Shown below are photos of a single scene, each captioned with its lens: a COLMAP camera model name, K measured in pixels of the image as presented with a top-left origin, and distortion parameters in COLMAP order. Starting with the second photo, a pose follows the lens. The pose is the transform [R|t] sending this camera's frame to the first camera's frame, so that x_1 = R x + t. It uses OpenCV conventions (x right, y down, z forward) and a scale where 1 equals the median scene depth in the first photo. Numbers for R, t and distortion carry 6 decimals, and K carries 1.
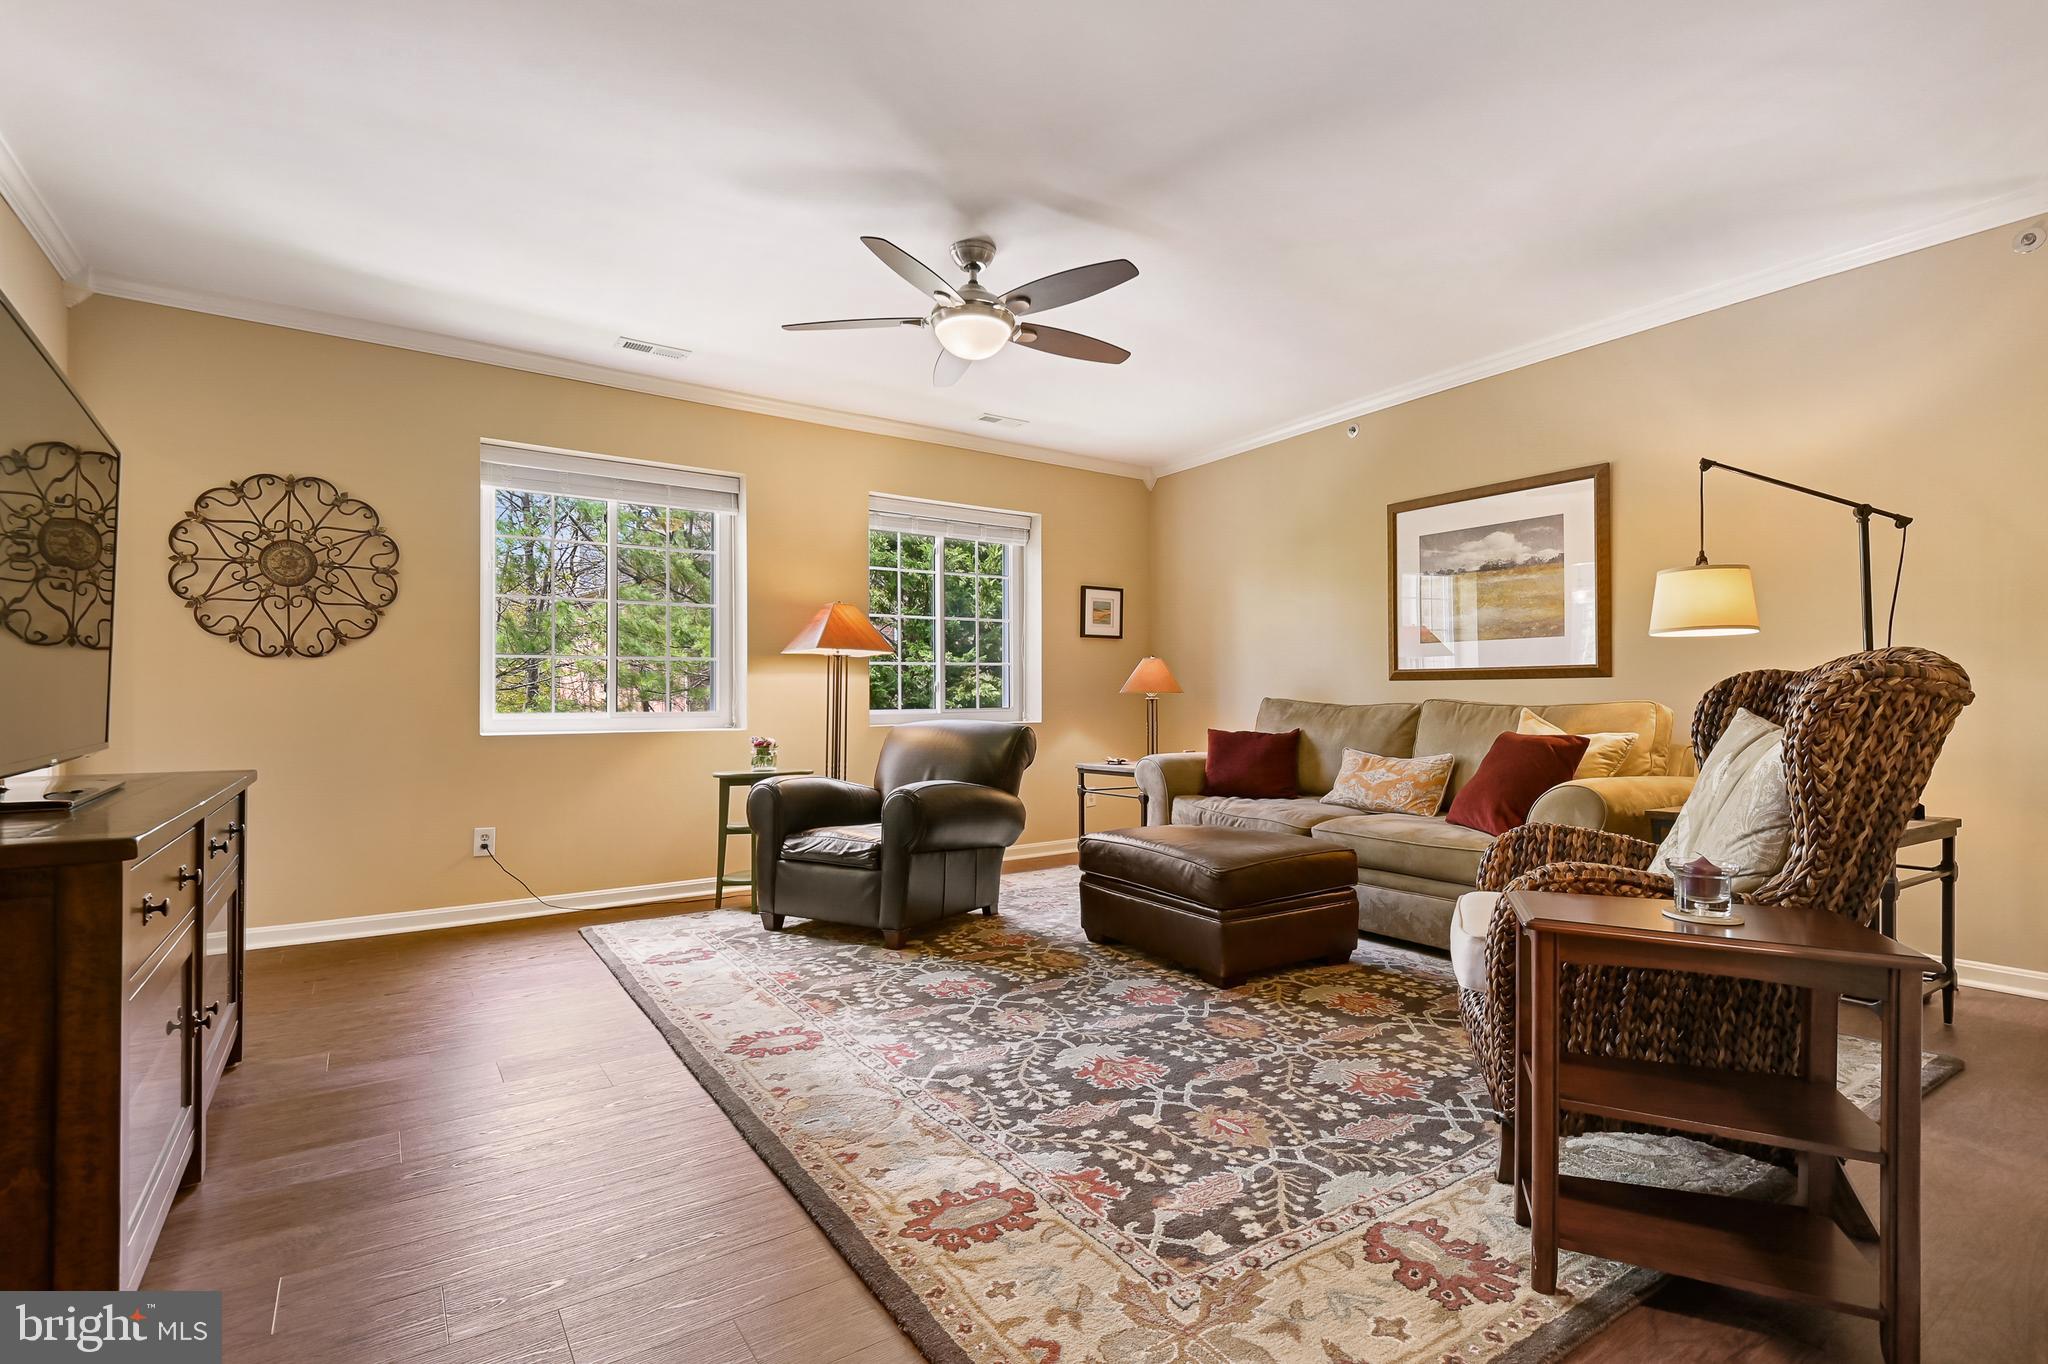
lens RADIAL K [[949.2, 0, 1024.0], [0, 949.2, 682.0], [0, 0, 1]] dist [0.057862, -0.044684]
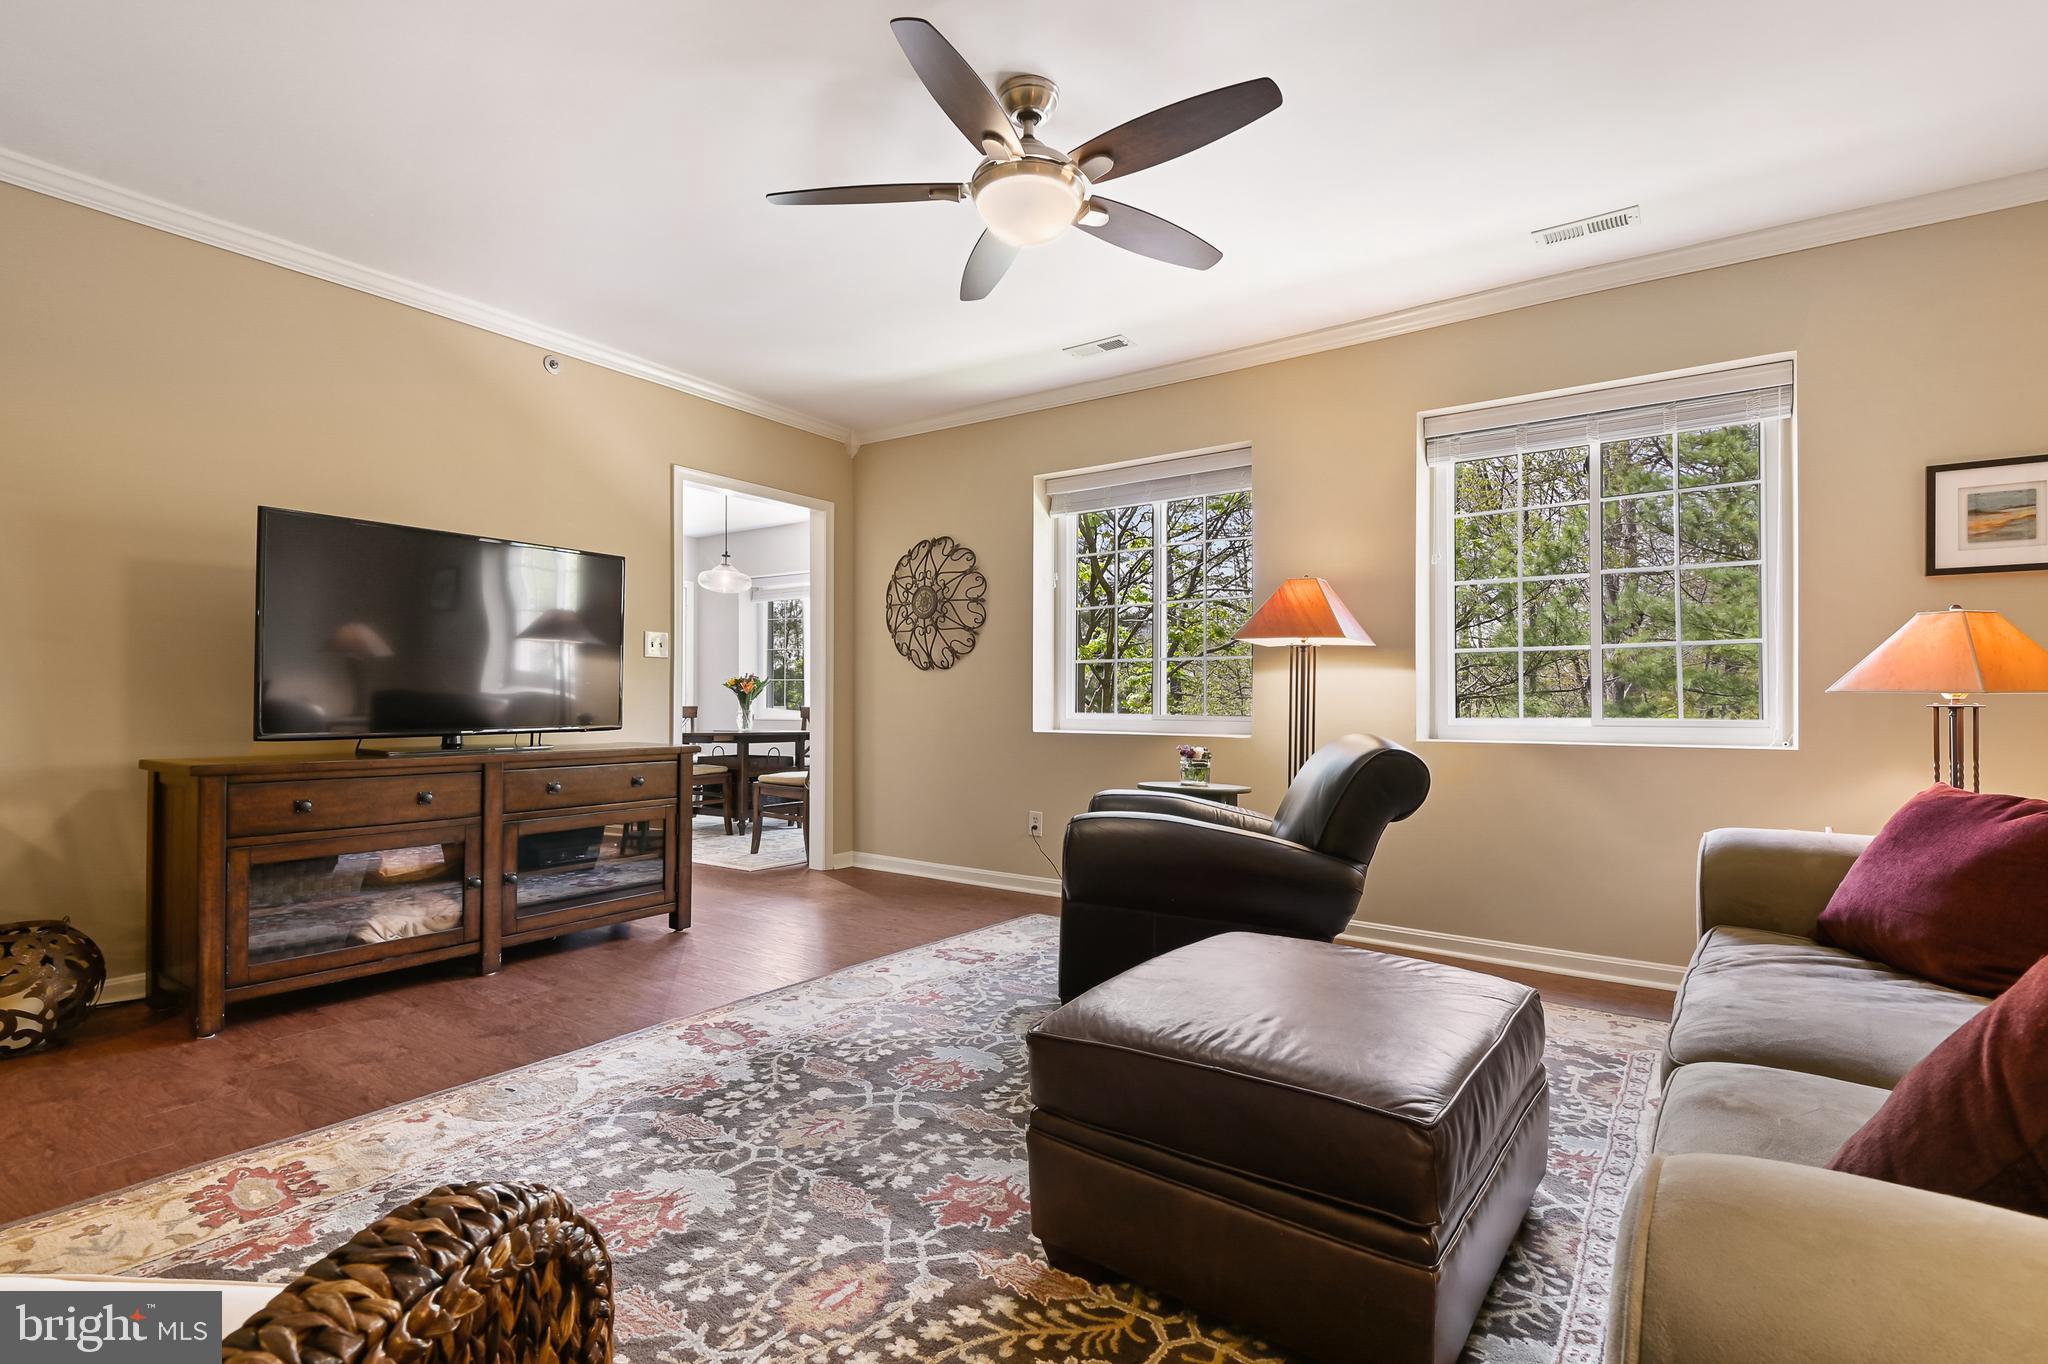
lens RADIAL K [[949.2, 0, 1024.0], [0, 949.2, 682.0], [0, 0, 1]] dist [0.057862, -0.044684]
pose [[0.348207, -0.015128, -0.937296, 0.593713], [0.012717, 0.999854, -0.011413, 0.009844], [0.937332, -0.007945, 0.348348, 0.685918]]
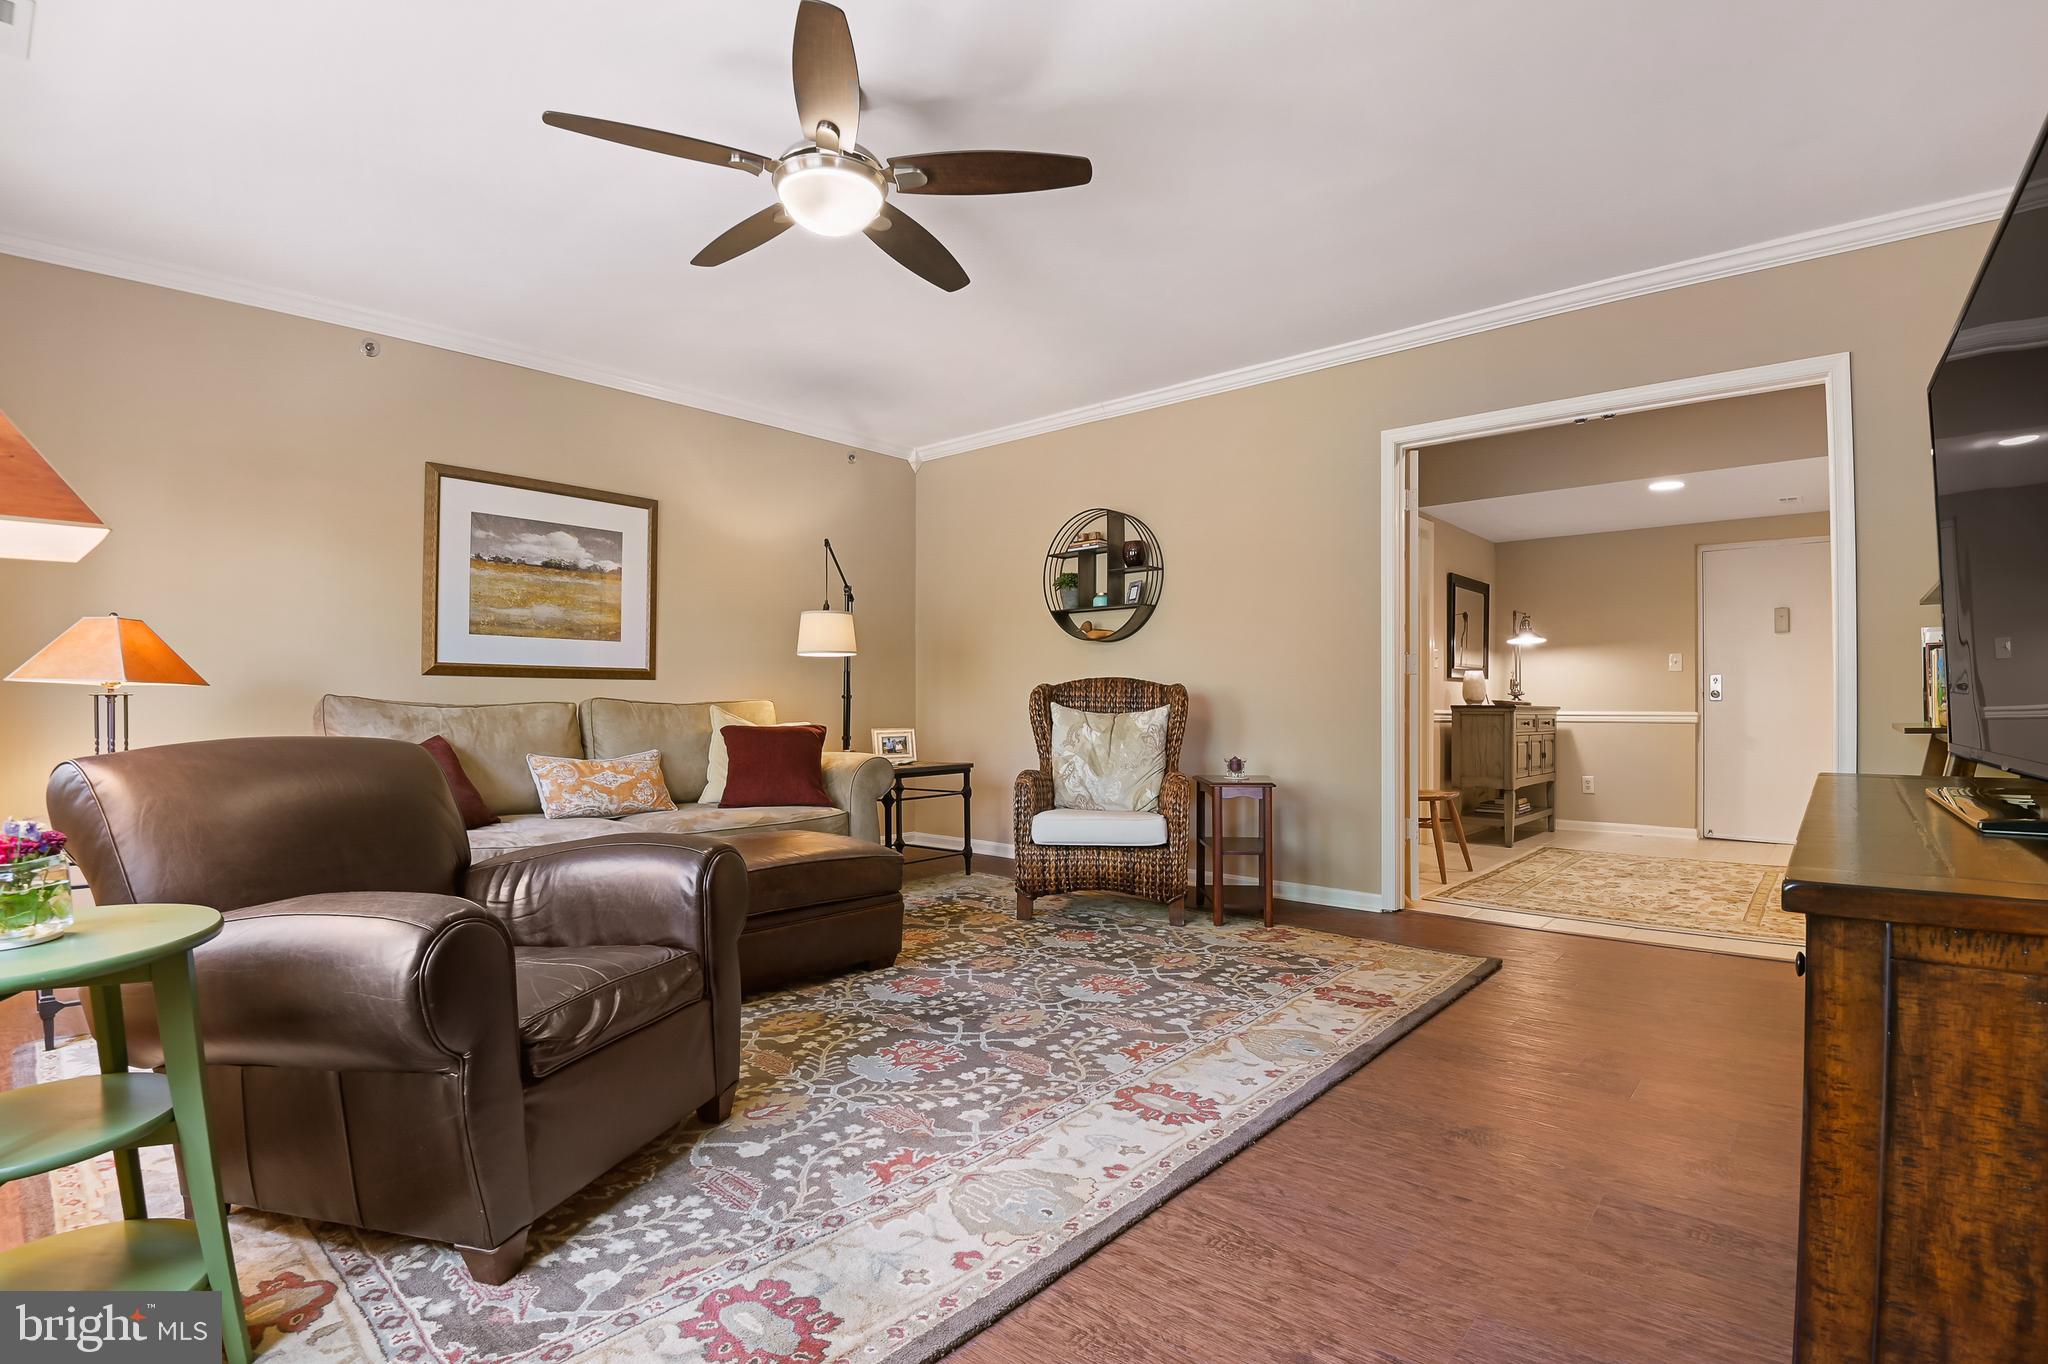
lens RADIAL K [[969.7, 0, 1037.5], [0, 969.7, 694.1], [0, 0, 1]] dist [-0.003531, -0.028305]
pose [[-0.265858, 0.009357, 0.963967, -0.754680], [-0.016714, 0.999758, -0.014314, 0.024211], [-0.963867, -0.019918, -0.265637, 0.967552]]
